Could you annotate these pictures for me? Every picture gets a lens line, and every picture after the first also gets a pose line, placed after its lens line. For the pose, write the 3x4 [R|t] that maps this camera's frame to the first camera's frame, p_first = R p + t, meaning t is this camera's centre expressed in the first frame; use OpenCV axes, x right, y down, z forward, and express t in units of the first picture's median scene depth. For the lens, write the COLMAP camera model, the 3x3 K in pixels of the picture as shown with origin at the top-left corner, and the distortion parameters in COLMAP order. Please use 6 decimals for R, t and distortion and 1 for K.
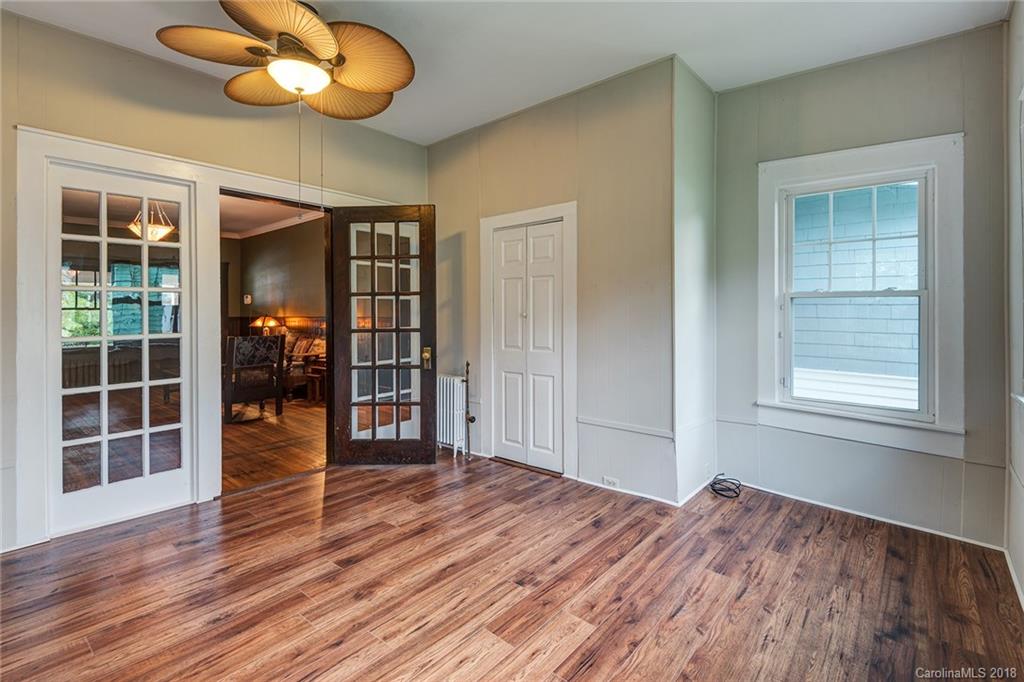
lens RADIAL K [[472.5, 0, 515.3], [0, 472.5, 310.5], [0, 0, 1]] dist [0.024428, -0.018089]
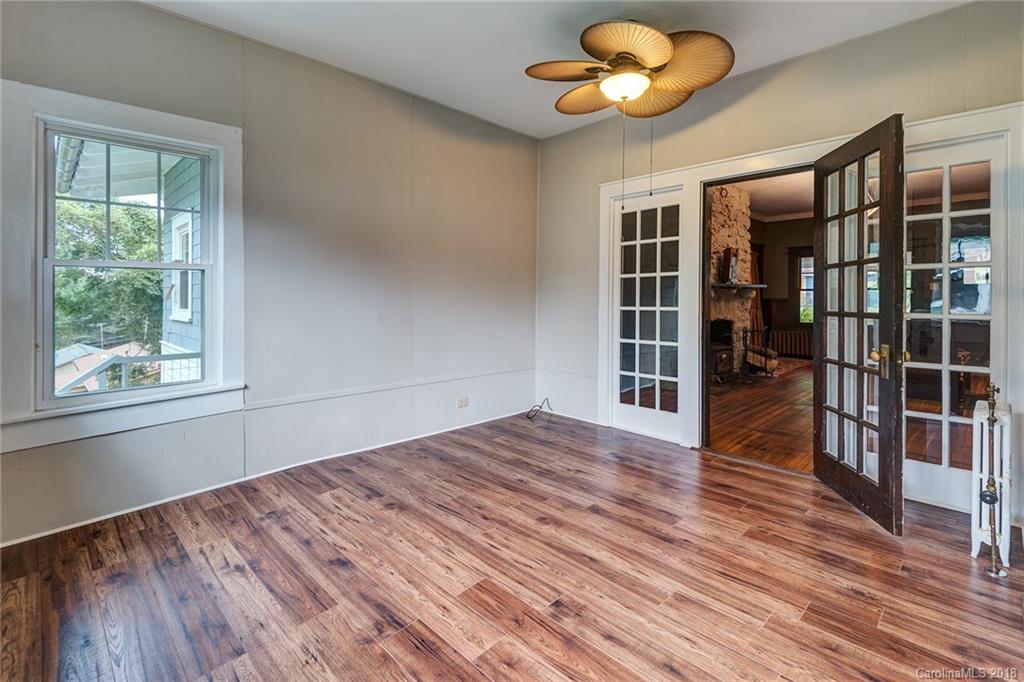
lens RADIAL K [[472.5, 0, 515.3], [0, 472.5, 310.5], [0, 0, 1]] dist [0.024428, -0.018089]
pose [[-0.068783, 0.044393, -0.996643, 0.727994], [-0.001702, 0.999003, 0.044615, 0.006101], [0.997630, 0.004765, -0.068639, 0.844124]]
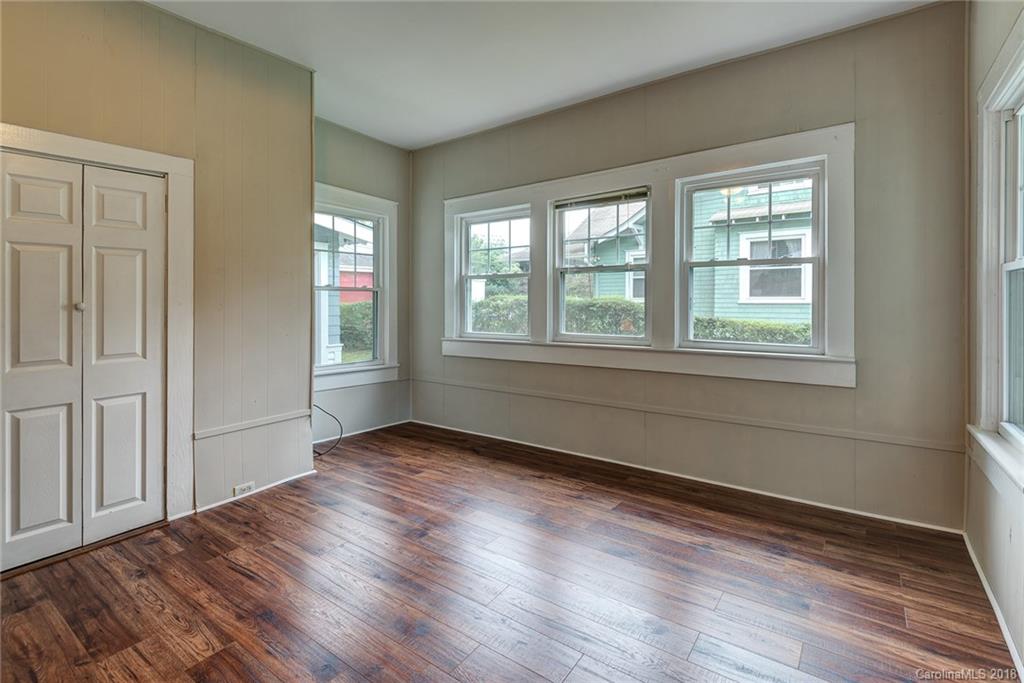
lens RADIAL K [[482.8, 0, 507.1], [0, 482.8, 295.1], [0, 0, 1]] dist [-0.001260, 0.000177]
pose [[-0.069240, 0.011898, 0.997529, -1.003891], [0.011356, 0.999873, -0.011138, 0.012062], [-0.997535, 0.010557, -0.069366, 0.749586]]
